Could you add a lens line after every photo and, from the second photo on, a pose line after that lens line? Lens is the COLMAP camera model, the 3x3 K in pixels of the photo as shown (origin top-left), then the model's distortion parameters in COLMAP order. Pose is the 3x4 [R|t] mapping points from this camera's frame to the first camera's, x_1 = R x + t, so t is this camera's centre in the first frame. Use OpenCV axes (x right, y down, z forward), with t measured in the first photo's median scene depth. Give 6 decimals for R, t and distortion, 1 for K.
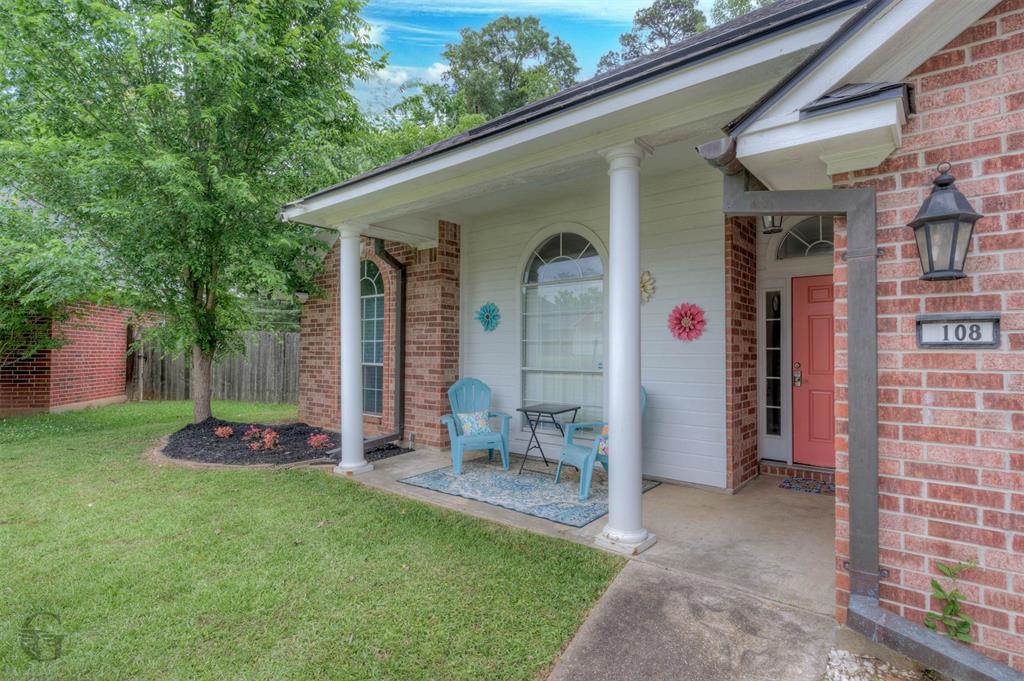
lens RADIAL K [[495.9, 0, 511.7], [0, 495.9, 340.9], [0, 0, 1]] dist [0.000454, 0.000084]
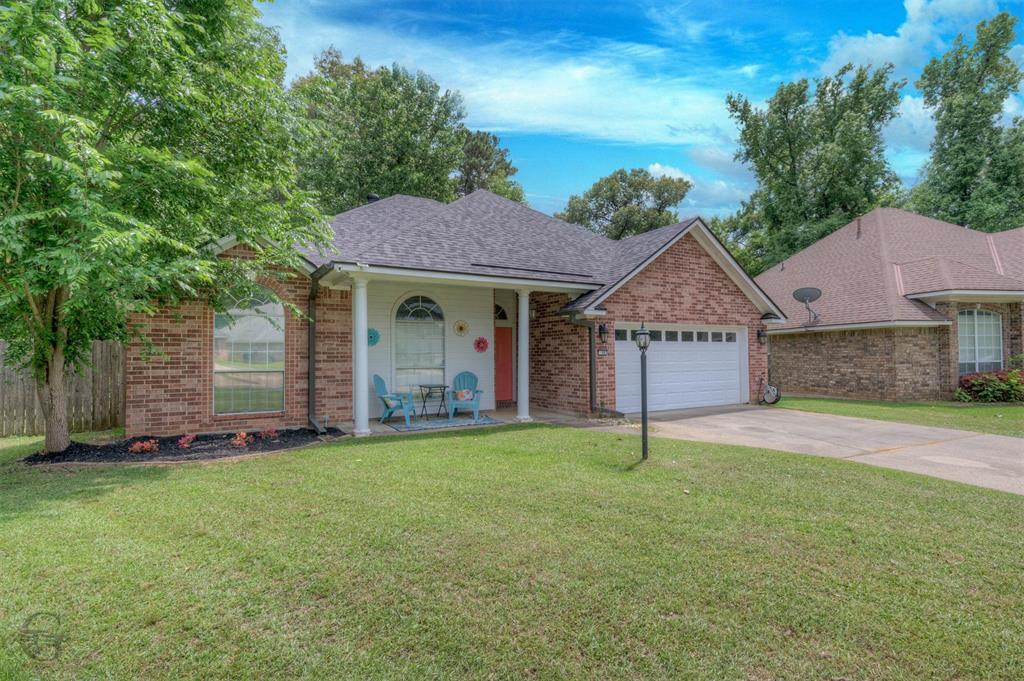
lens RADIAL K [[495.9, 0, 512.7], [0, 495.9, 343.6], [0, 0, 1]] dist [0.000454, 0.000084]
pose [[0.376174, 0.016291, 0.926406, -1.336717], [-0.008763, 0.999863, -0.014025, -0.008944], [-0.926508, -0.002842, 0.376265, -0.038544]]
